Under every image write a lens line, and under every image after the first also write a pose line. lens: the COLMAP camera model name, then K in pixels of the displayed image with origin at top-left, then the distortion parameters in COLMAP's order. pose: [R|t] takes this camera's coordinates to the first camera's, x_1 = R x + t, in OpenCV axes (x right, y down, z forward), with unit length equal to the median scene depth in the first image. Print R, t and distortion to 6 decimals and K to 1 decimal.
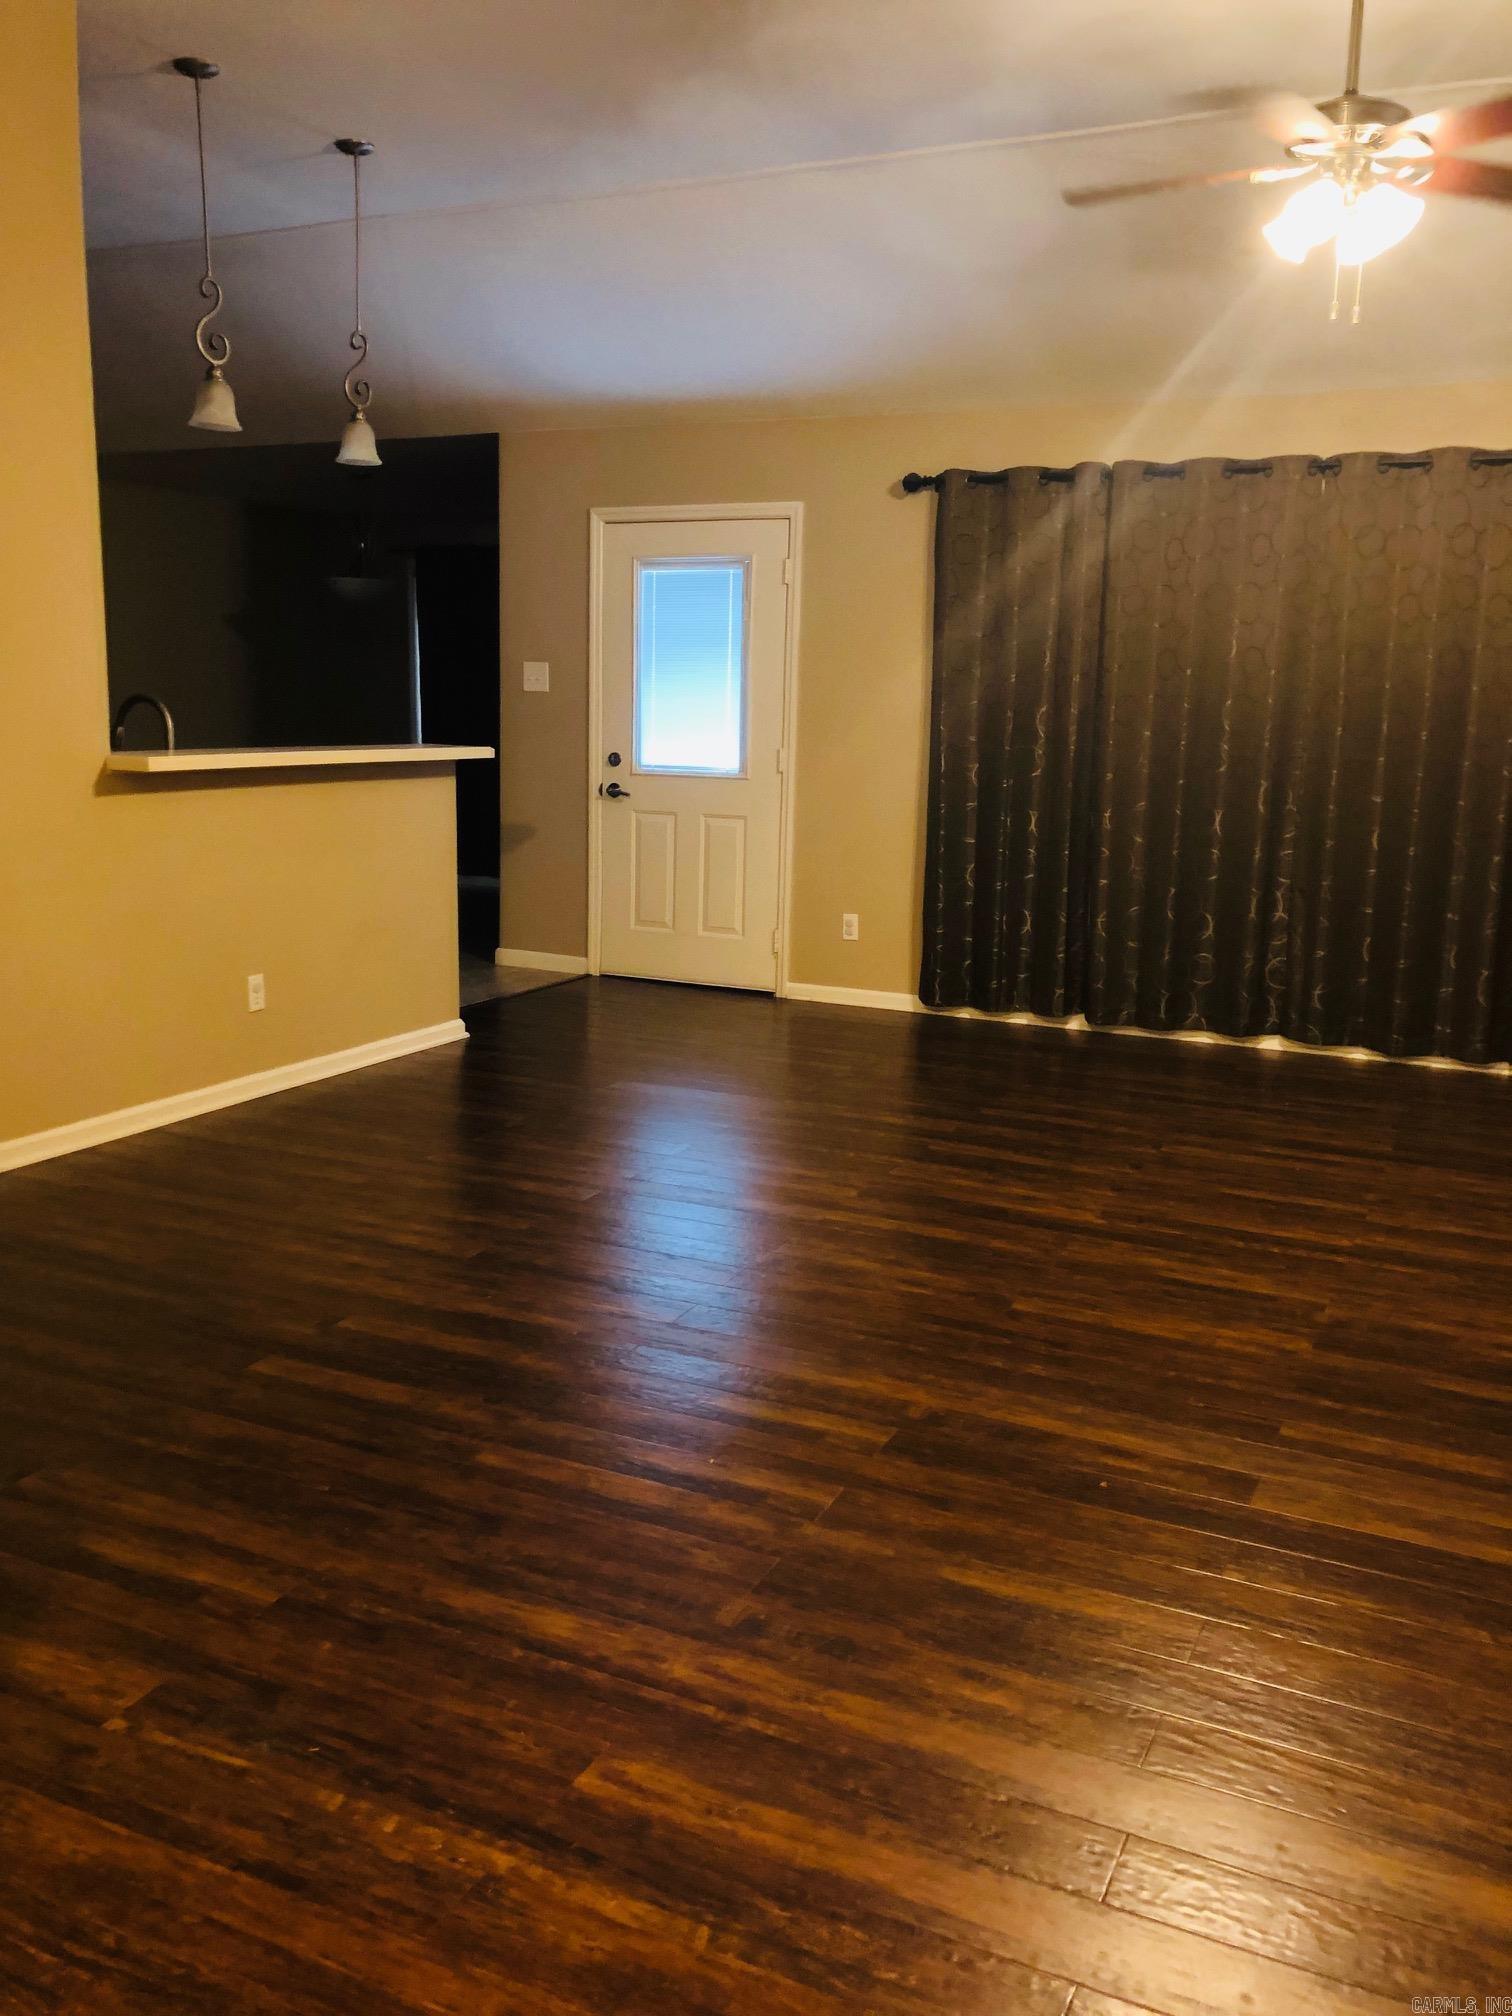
lens RADIAL K [[1637.6, 0, 780.5], [0, 1637.6, 1007.4], [0, 0, 1]] dist [0.072342, -0.128972]
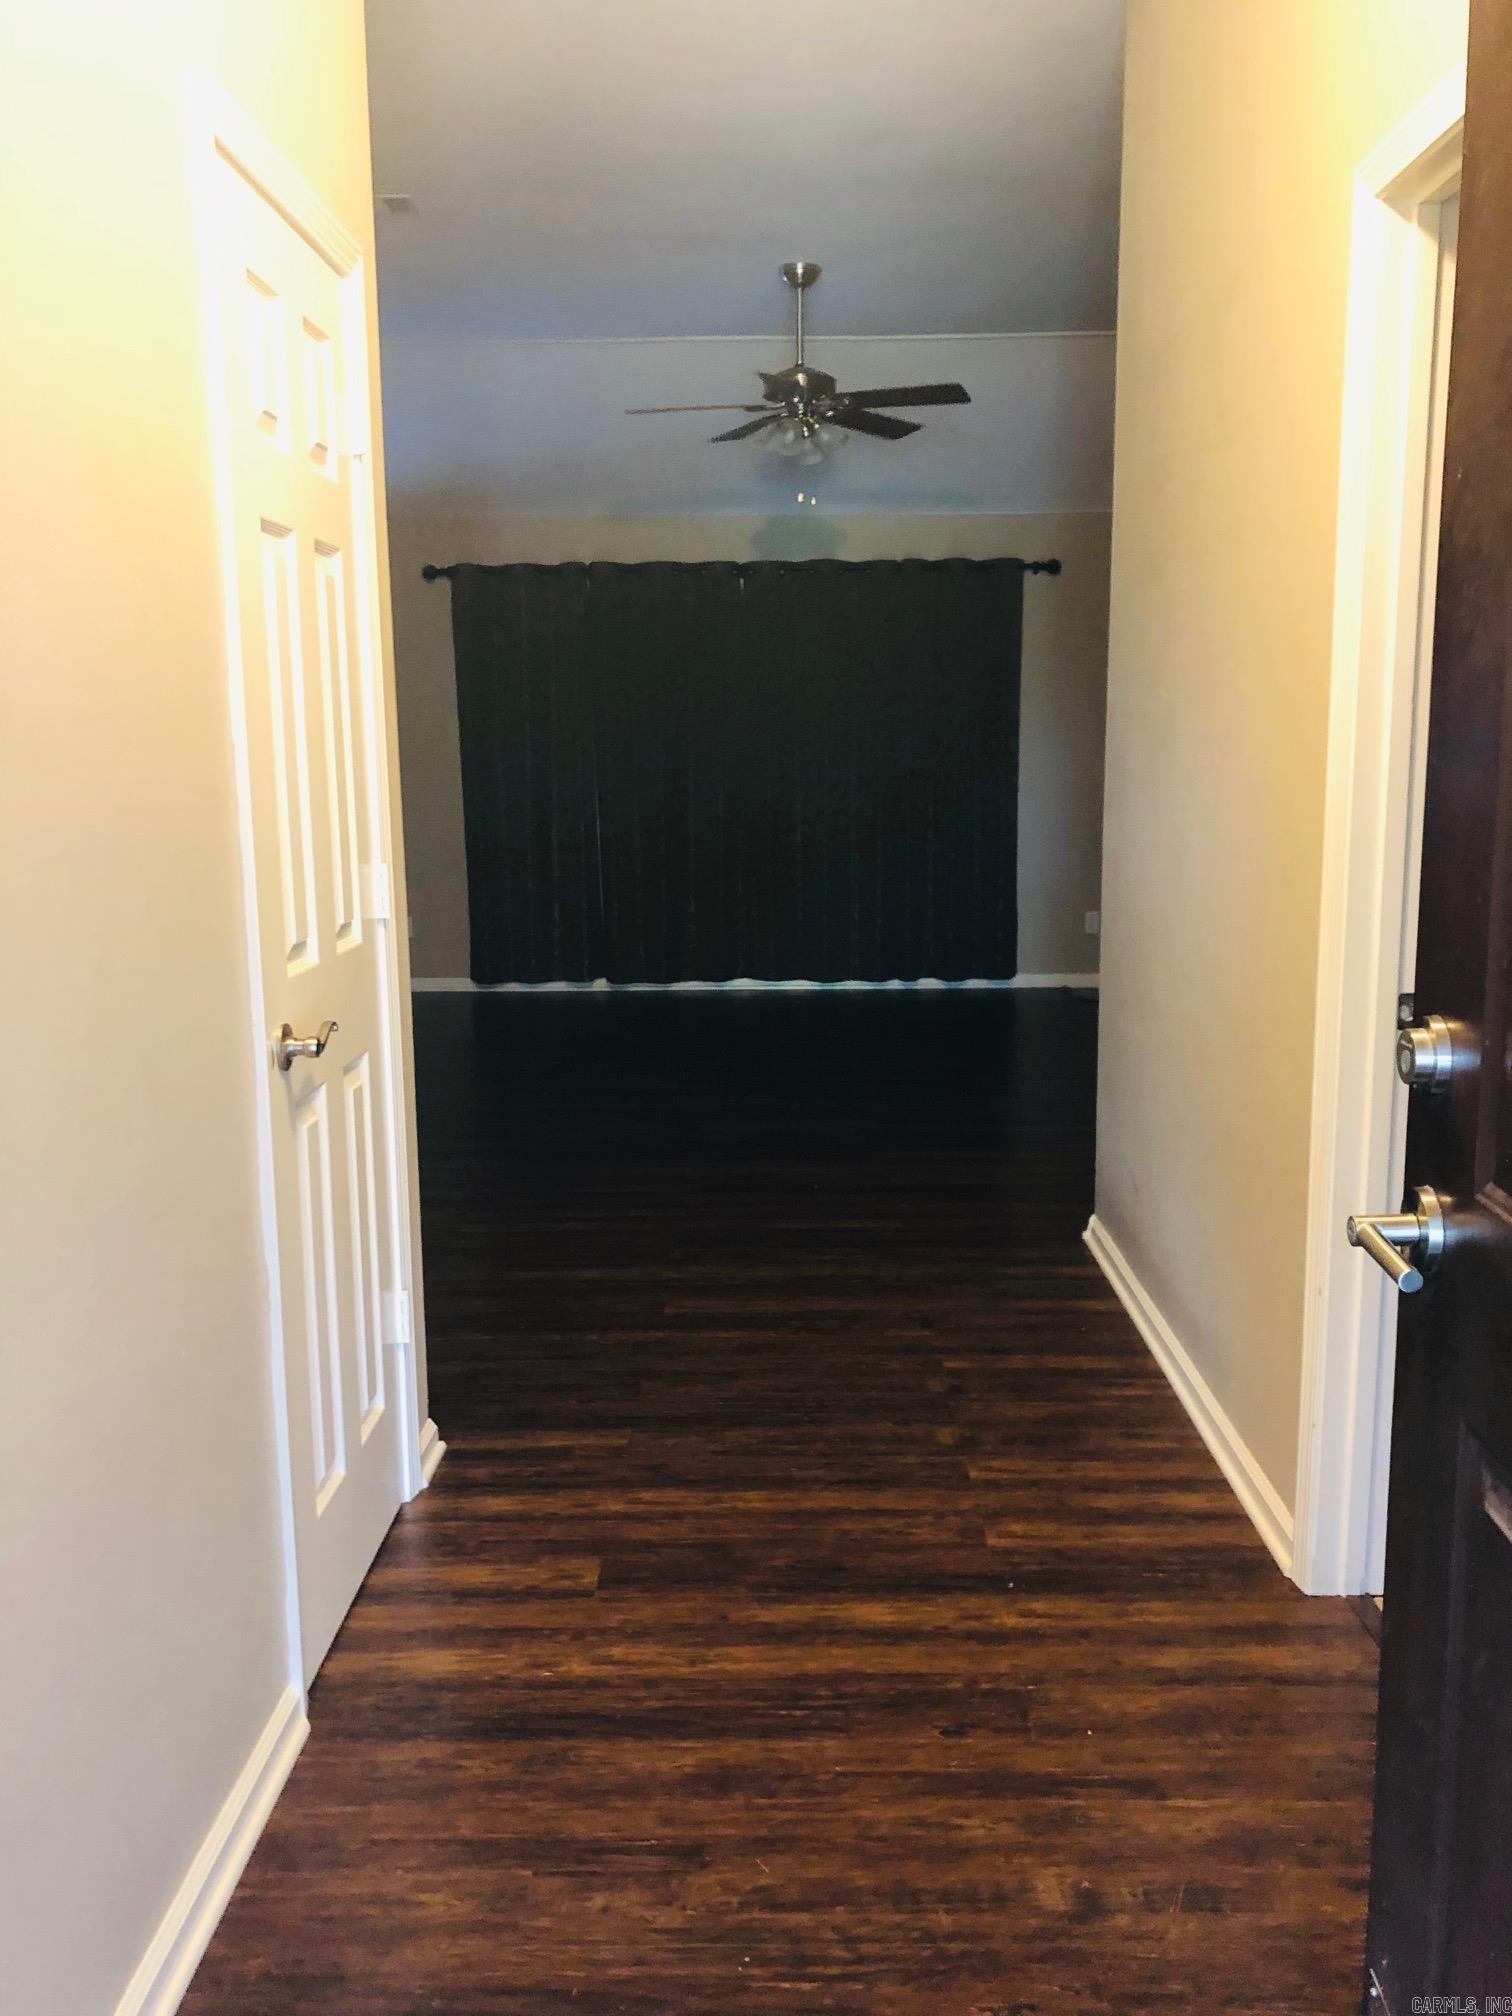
lens RADIAL K [[1637.6, 0, 780.5], [0, 1637.6, 1007.4], [0, 0, 1]] dist [0.072342, -0.128972]
pose [[0.907466, -0.103616, 0.407148, -0.396880], [0.109873, 0.993913, 0.008053, 0.058232], [-0.405504, 0.037427, 0.913327, -0.445301]]
